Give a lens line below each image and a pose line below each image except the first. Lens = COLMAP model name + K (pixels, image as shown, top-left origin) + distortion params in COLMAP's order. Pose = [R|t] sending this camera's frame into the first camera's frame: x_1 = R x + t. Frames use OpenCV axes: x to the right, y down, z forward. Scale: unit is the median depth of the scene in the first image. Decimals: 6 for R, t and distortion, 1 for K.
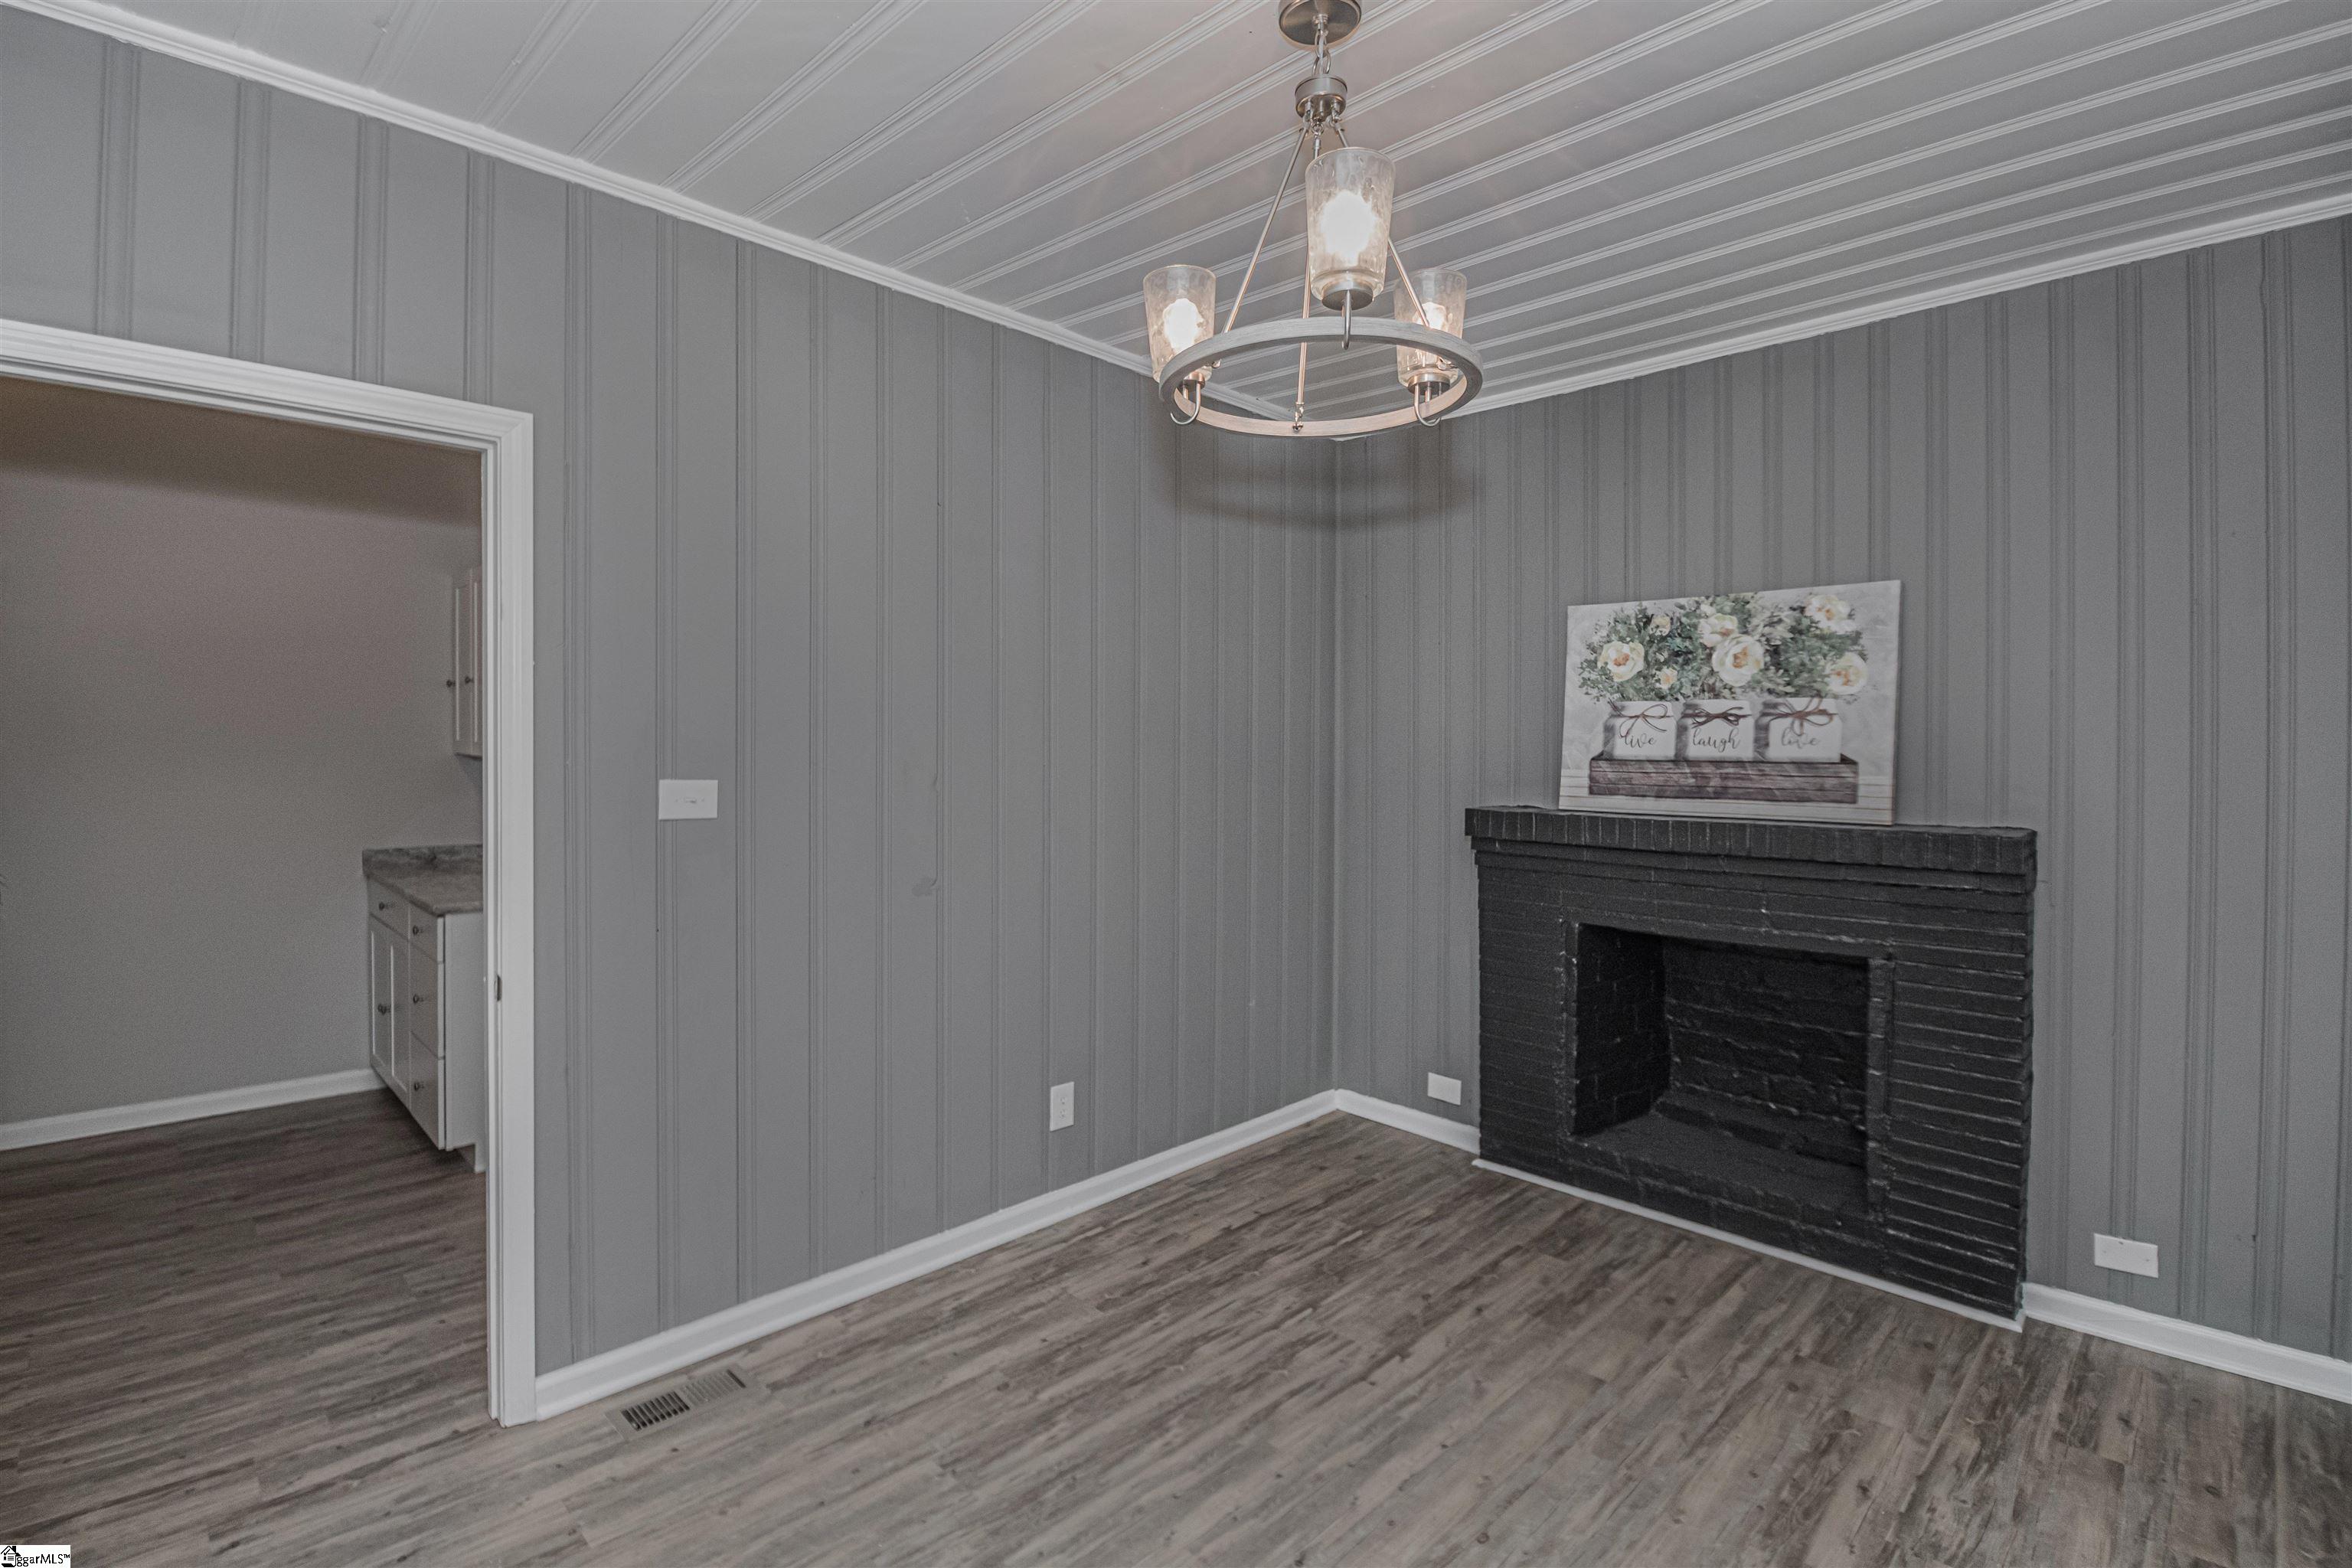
lens RADIAL K [[1083.0, 0, 1176.8], [0, 1083.0, 753.6], [0, 0, 1]] dist [-0.043132, 0.001132]
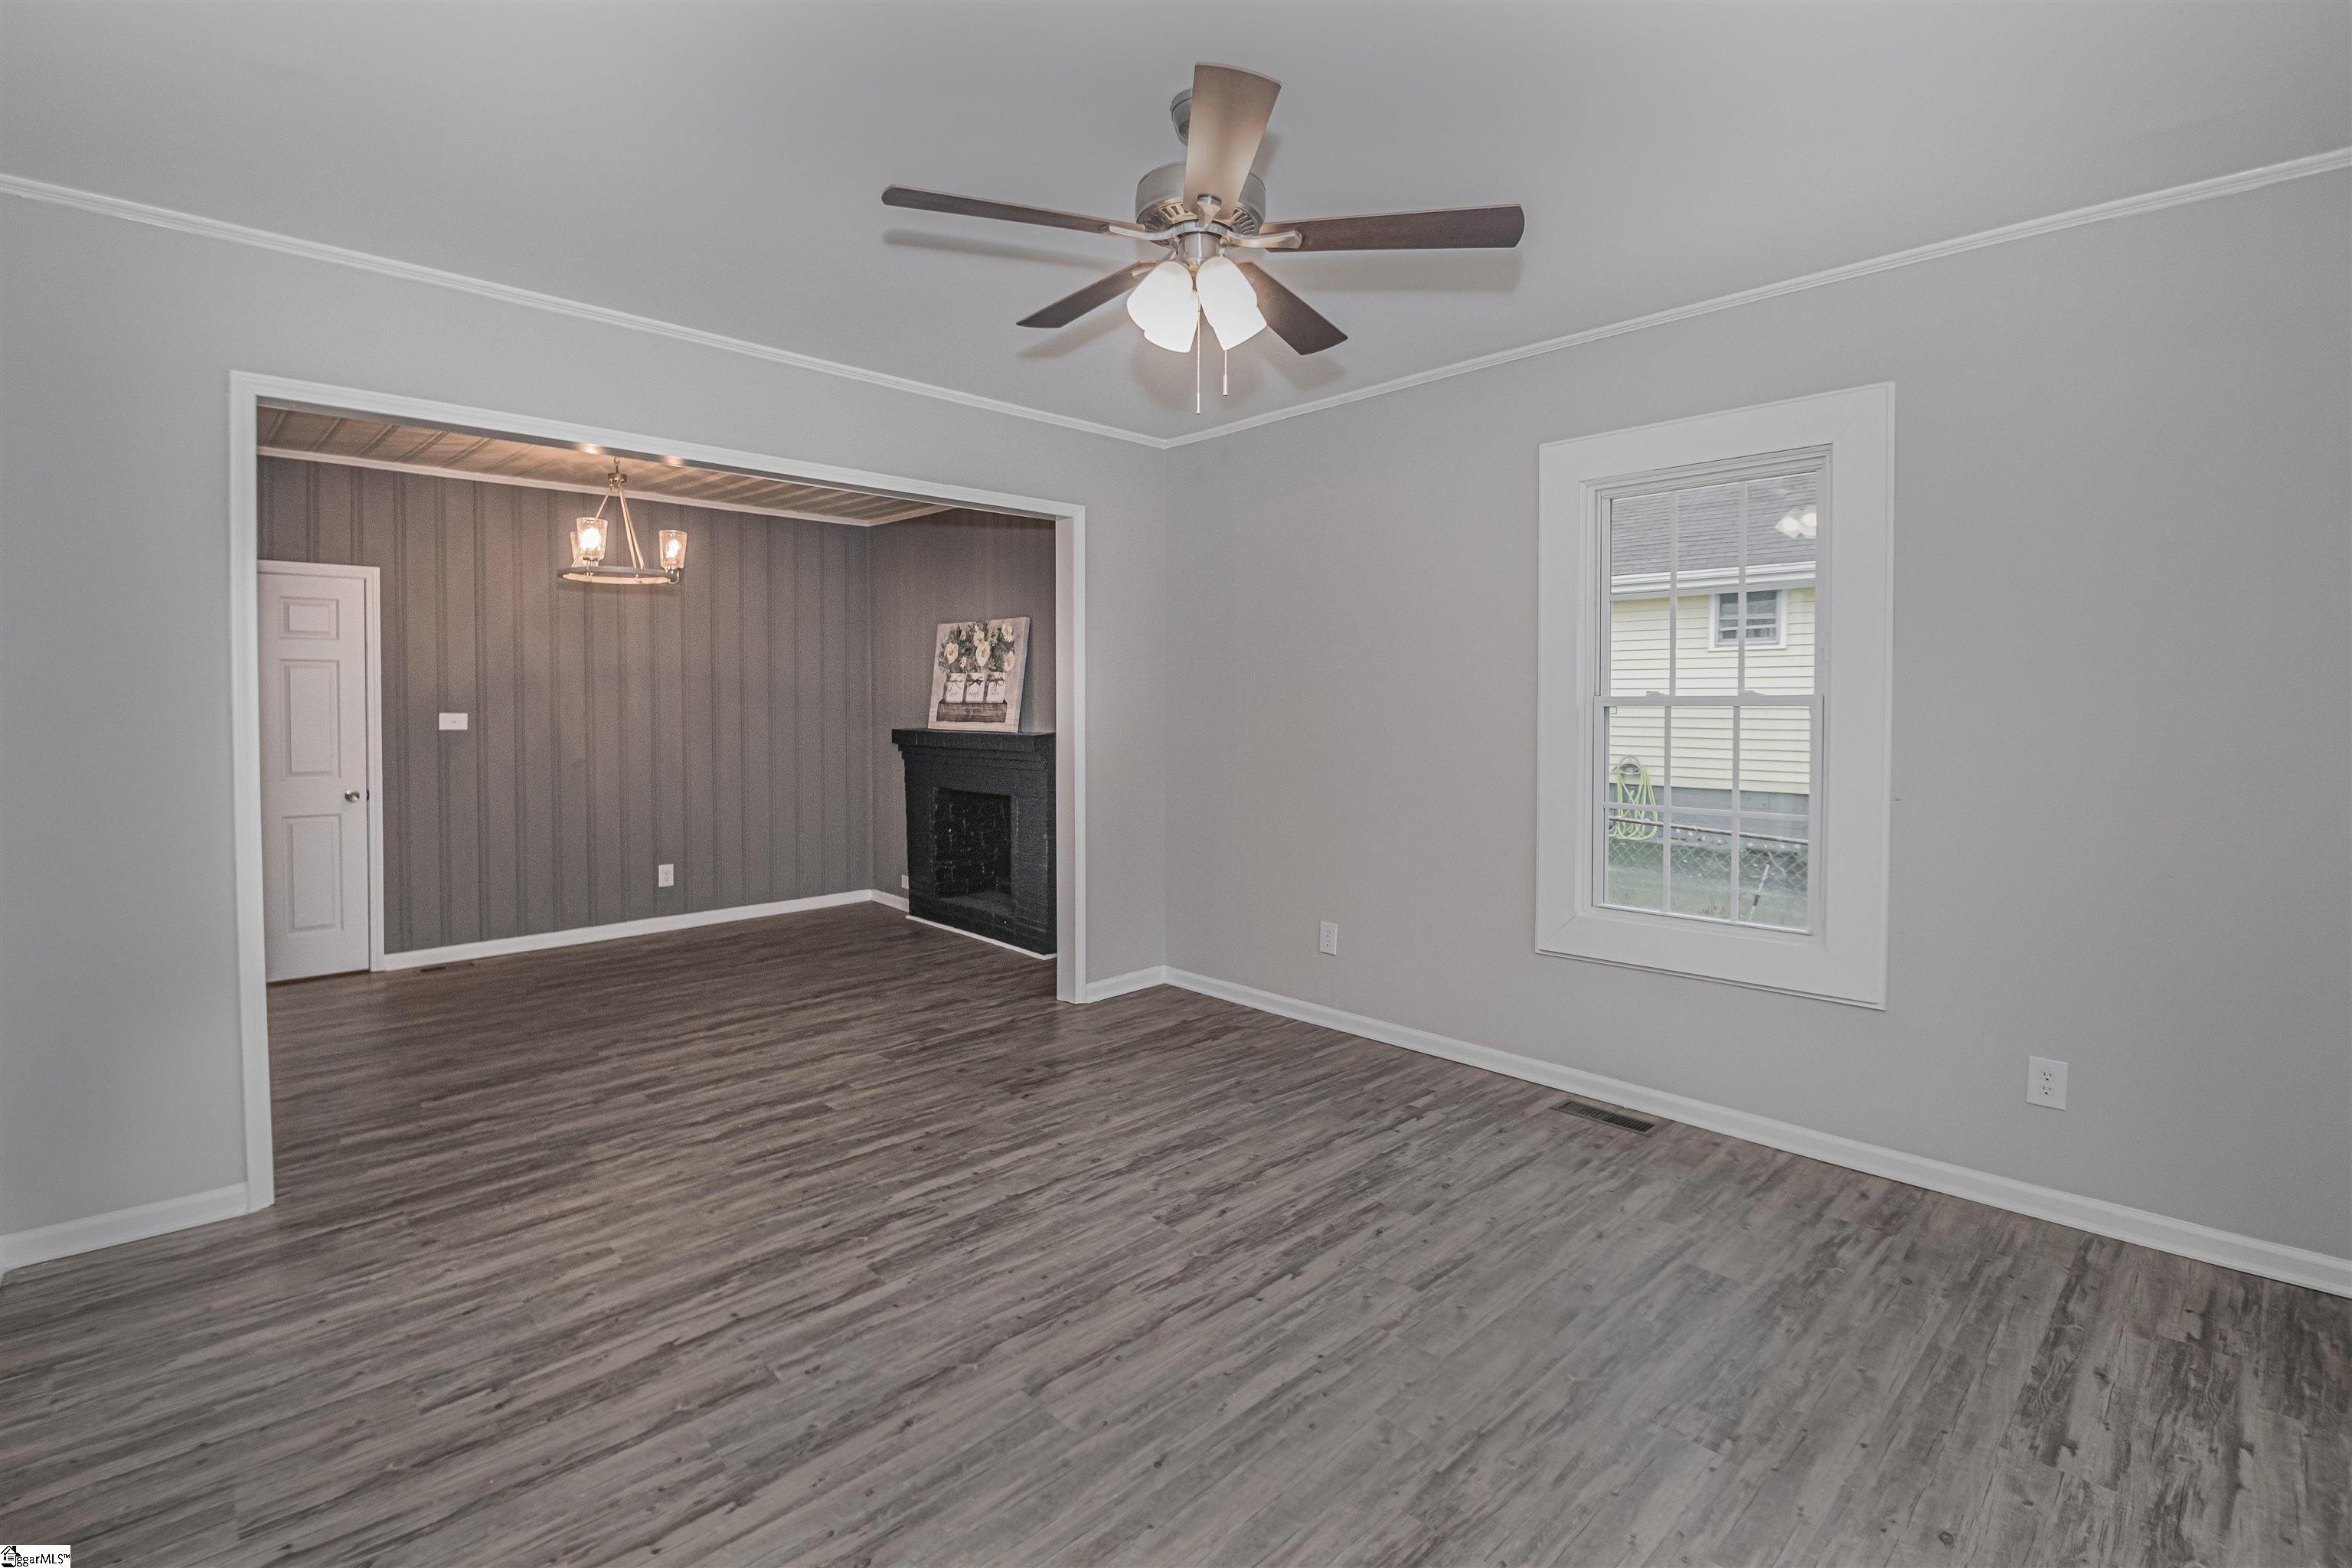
lens RADIAL K [[1073.2, 0, 1179.0], [0, 1073.2, 709.7], [0, 0, 1]] dist [-0.019833, -0.004998]
pose [[0.999975, -0.000432, 0.007020, 0.948901], [0.000442, 0.999999, -0.001408, 0.024077], [-0.007019, 0.001411, 0.999974, -1.118211]]
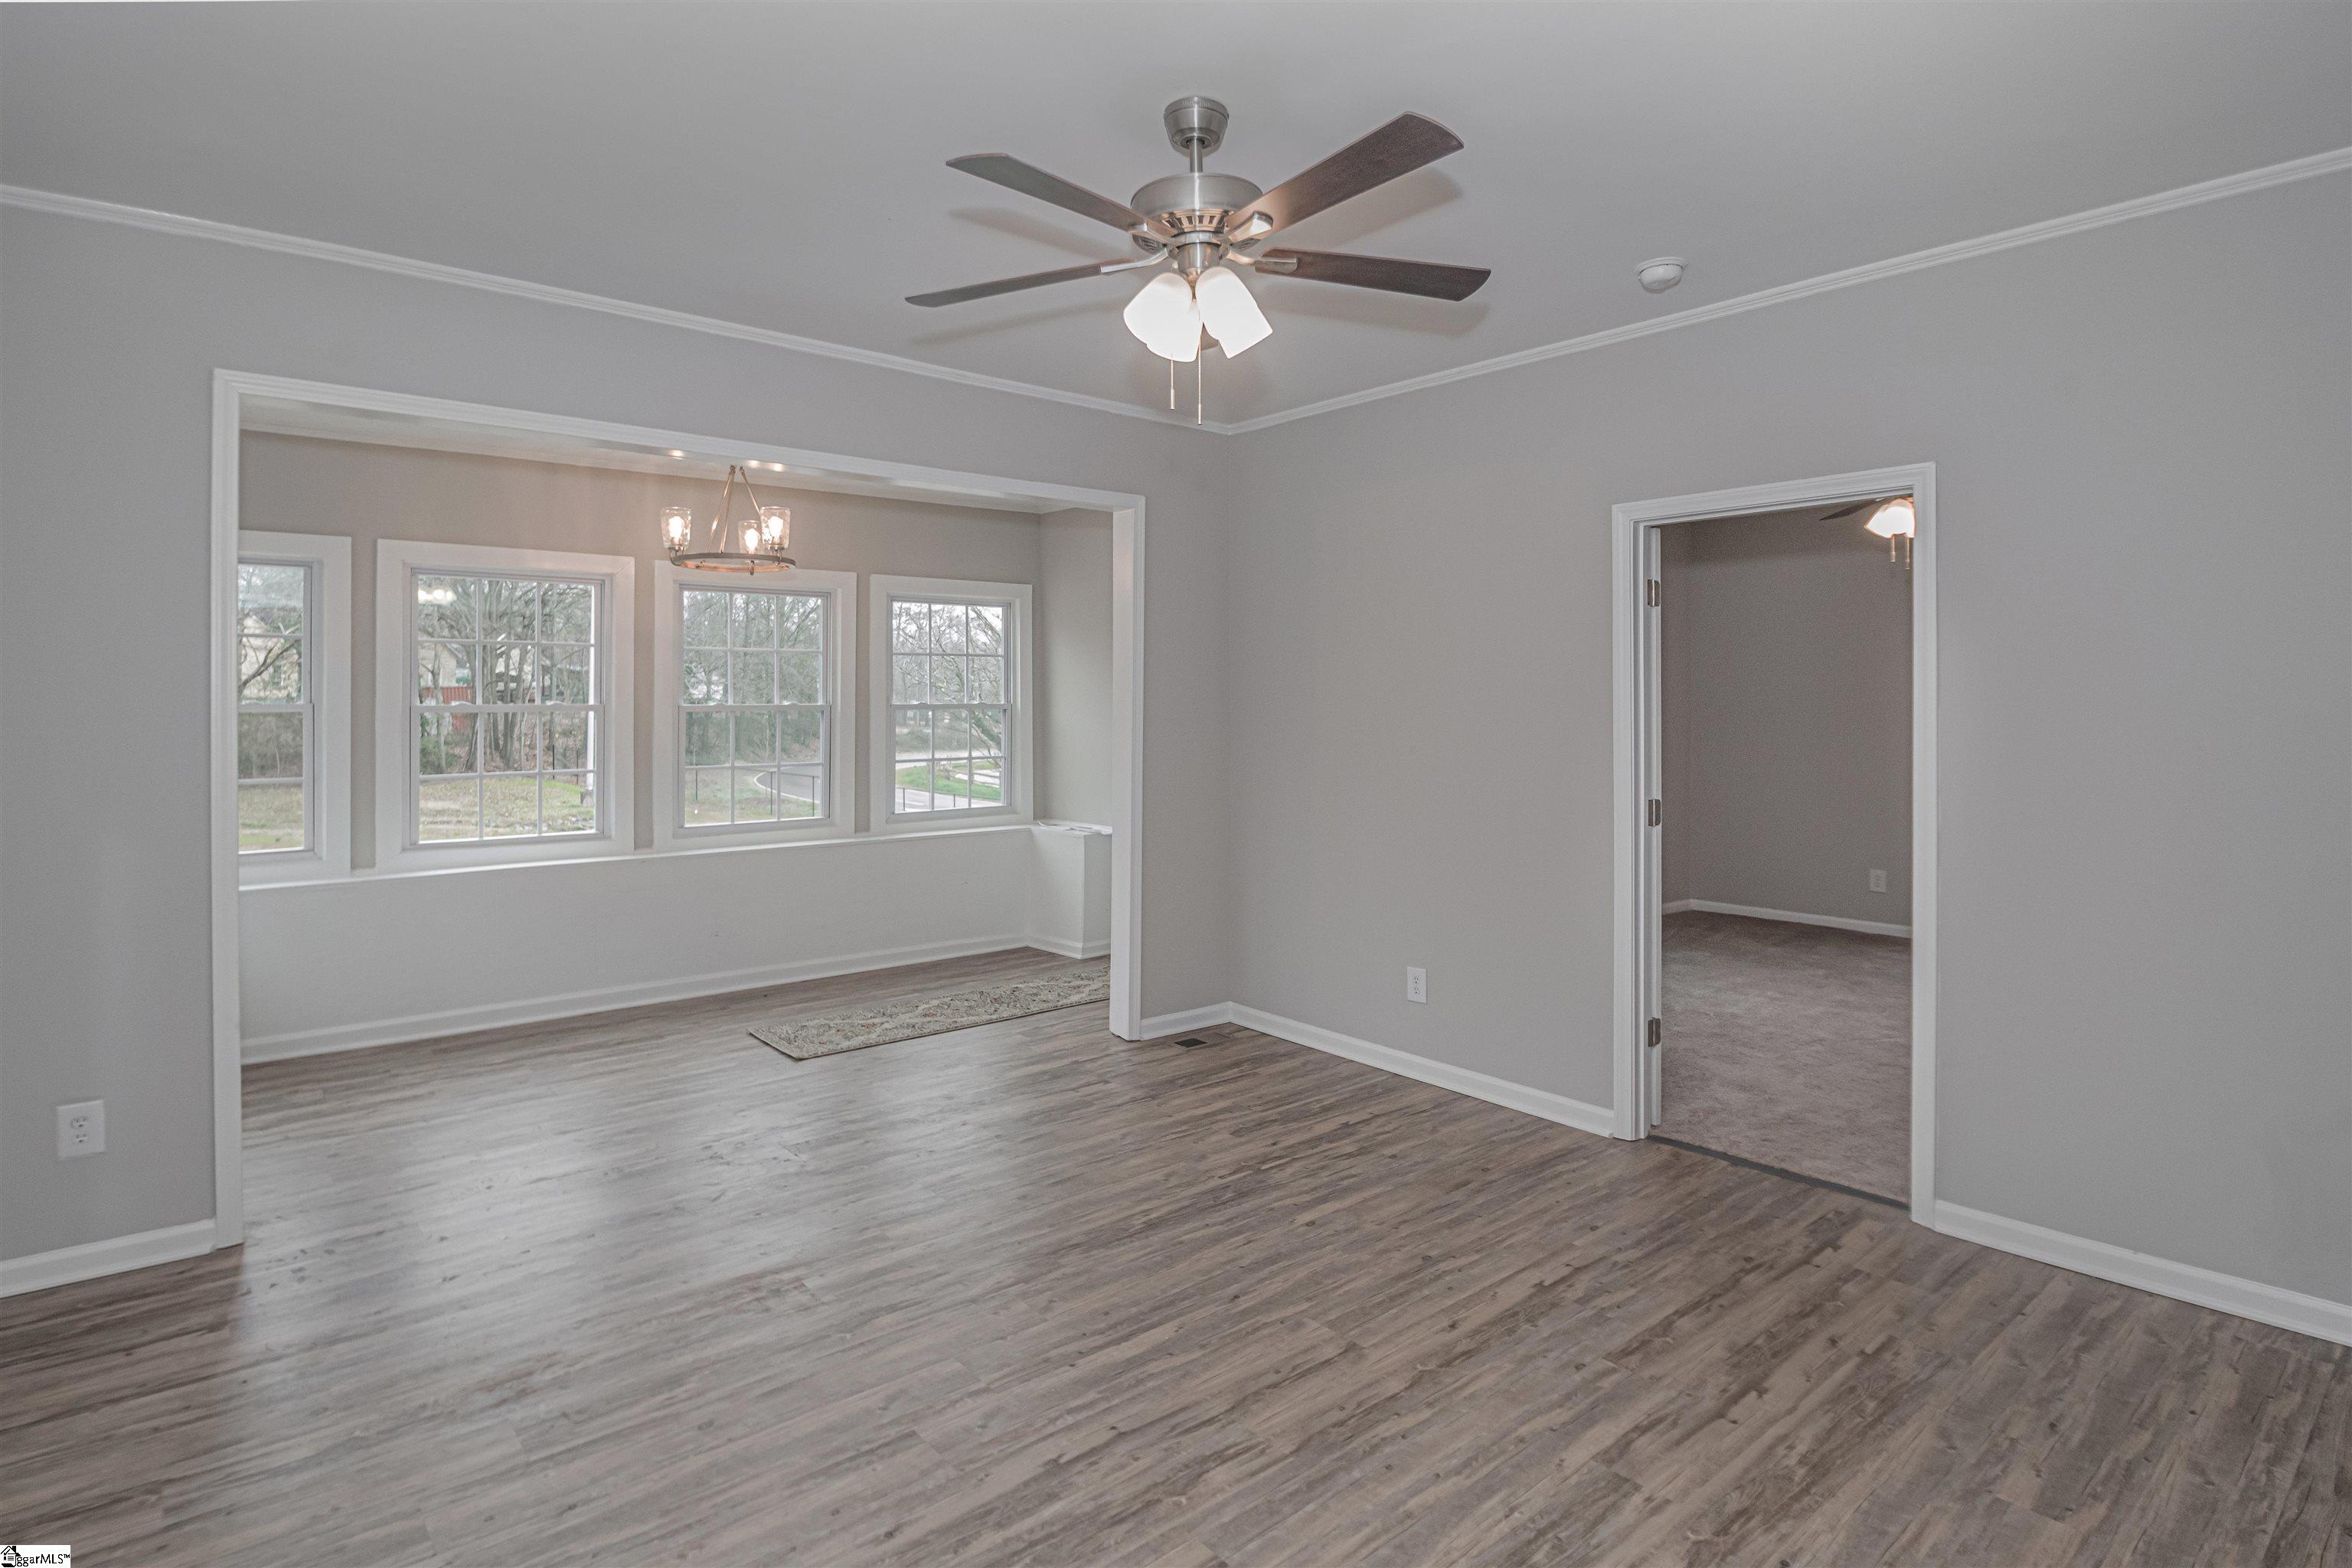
lens RADIAL K [[1206.4, 0, 1194.2], [0, 1206.4, 711.8], [0, 0, 1]] dist [-0.025776, -0.001439]
pose [[-0.998994, -0.001382, 0.044822, 0.931776], [-0.000642, 0.999863, 0.016517, 0.009867], [-0.044839, 0.016471, -0.998858, 0.479448]]
